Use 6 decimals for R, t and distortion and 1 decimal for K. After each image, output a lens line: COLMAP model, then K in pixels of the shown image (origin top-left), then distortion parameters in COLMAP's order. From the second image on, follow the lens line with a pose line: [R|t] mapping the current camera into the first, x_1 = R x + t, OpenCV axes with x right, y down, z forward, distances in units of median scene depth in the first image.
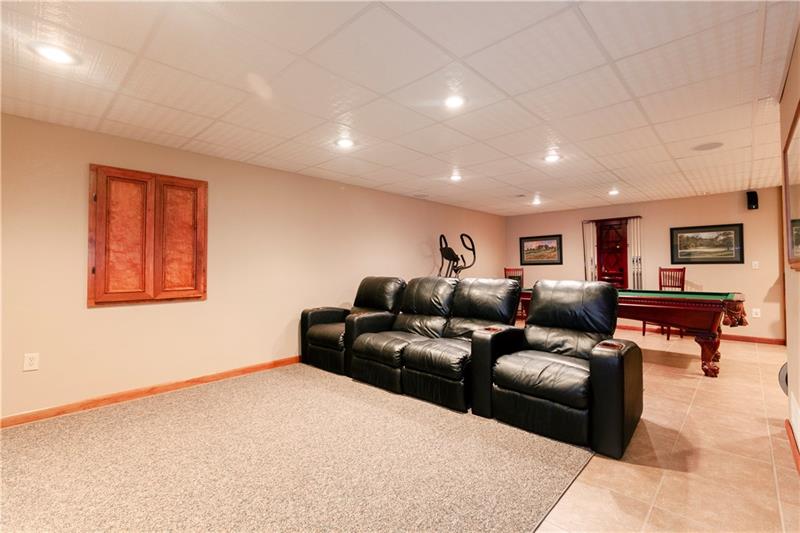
lens RADIAL K [[362.3, 0, 400.6], [0, 362.3, 264.6], [0, 0, 1]] dist [-0.000626, -0.000048]
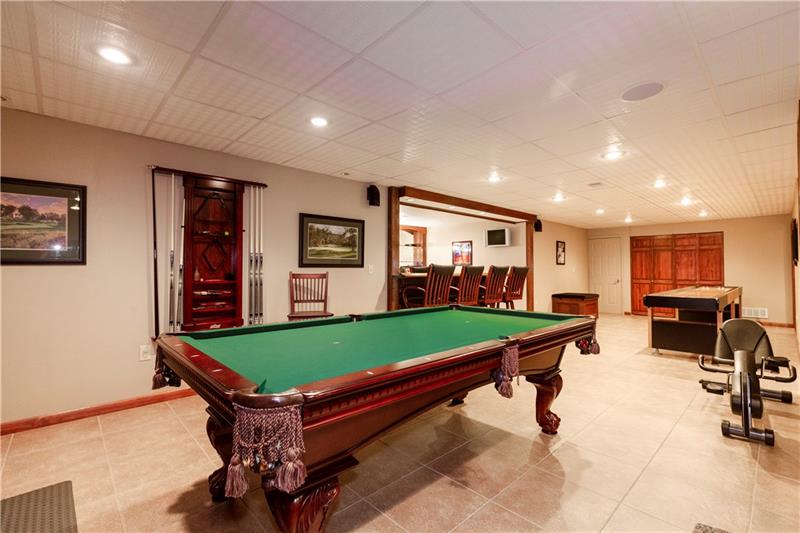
lens RADIAL K [[362.3, 0, 400.7], [0, 362.3, 265.8], [0, 0, 1]] dist [-0.000626, -0.000048]
pose [[0.055265, 0.011953, 0.998400, 0.097918], [-0.013710, 0.999843, -0.011211, 0.000899], [-0.998378, -0.013069, 0.055420, 0.787719]]
